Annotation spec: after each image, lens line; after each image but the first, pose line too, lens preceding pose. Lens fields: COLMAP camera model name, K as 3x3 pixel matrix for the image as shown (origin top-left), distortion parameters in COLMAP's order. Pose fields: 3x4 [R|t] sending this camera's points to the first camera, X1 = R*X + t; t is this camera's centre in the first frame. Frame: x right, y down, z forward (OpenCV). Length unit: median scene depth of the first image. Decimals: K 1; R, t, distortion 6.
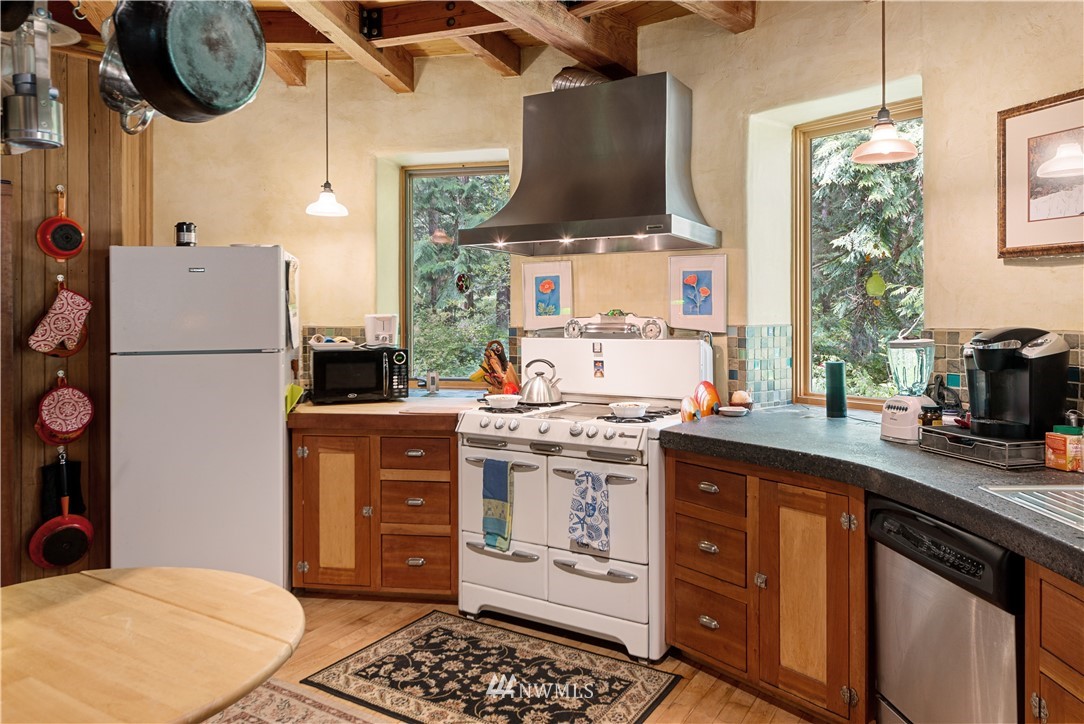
lens RADIAL K [[749.0, 0, 543.0], [0, 749.0, 303.5], [0, 0, 1]] dist [0.003859, -0.000049]
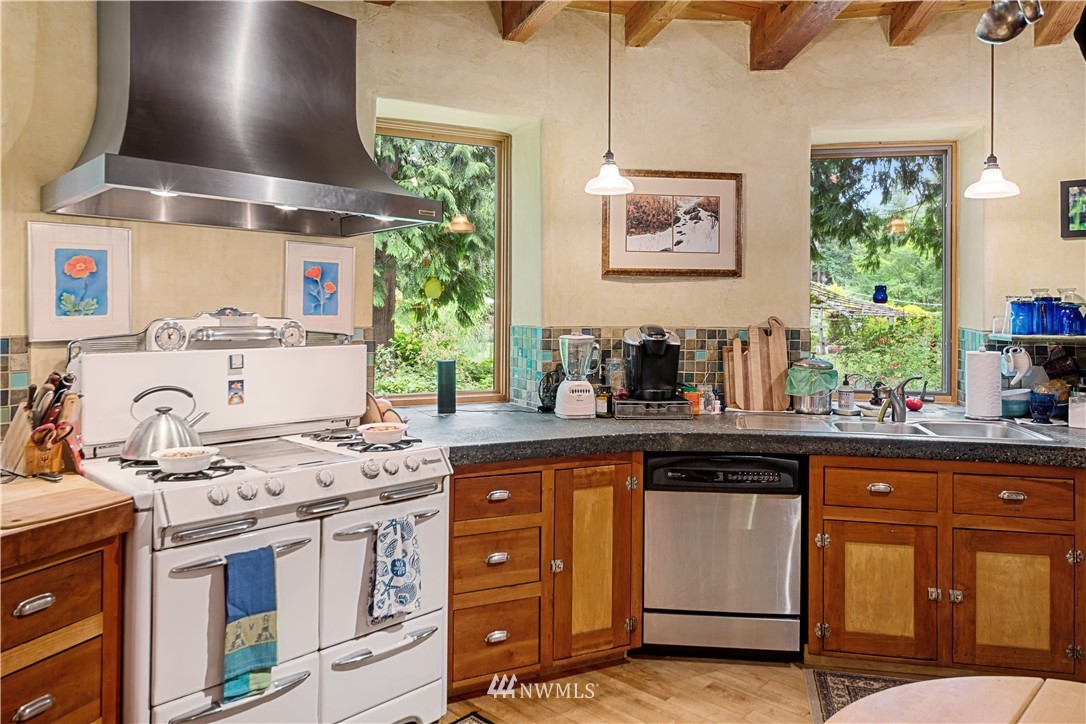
lens RADIAL K [[750.4, 0, 548.5], [0, 750.4, 307.2], [0, 0, 1]] dist [0.003859, -0.000049]
pose [[0.231815, 0.013759, 0.972663, -0.594198], [-0.015882, 0.999820, -0.010358, 0.011806], [-0.972630, -0.013047, 0.231992, 0.610728]]
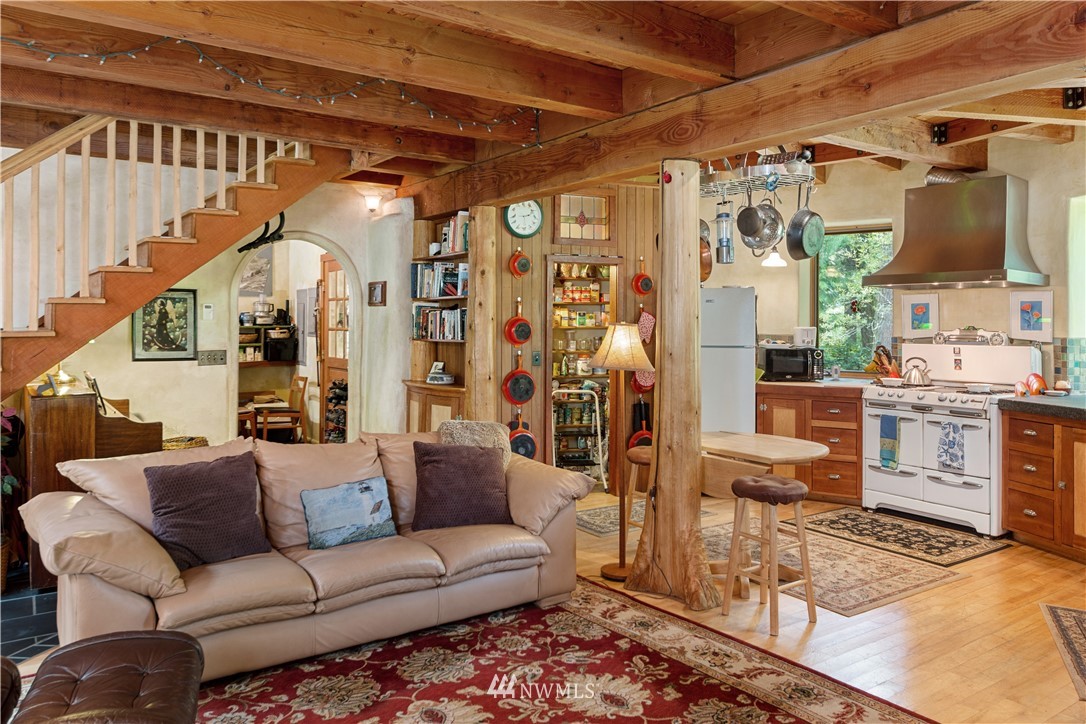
lens RADIAL K [[750.4, 0, 581.4], [0, 750.4, 308.6], [0, 0, 1]] dist [0.003859, -0.000049]
pose [[0.923496, 0.004619, -0.383580, -0.054220], [-0.008166, 0.999938, -0.007620, -0.010506], [0.383521, 0.010169, 0.923476, -0.807220]]
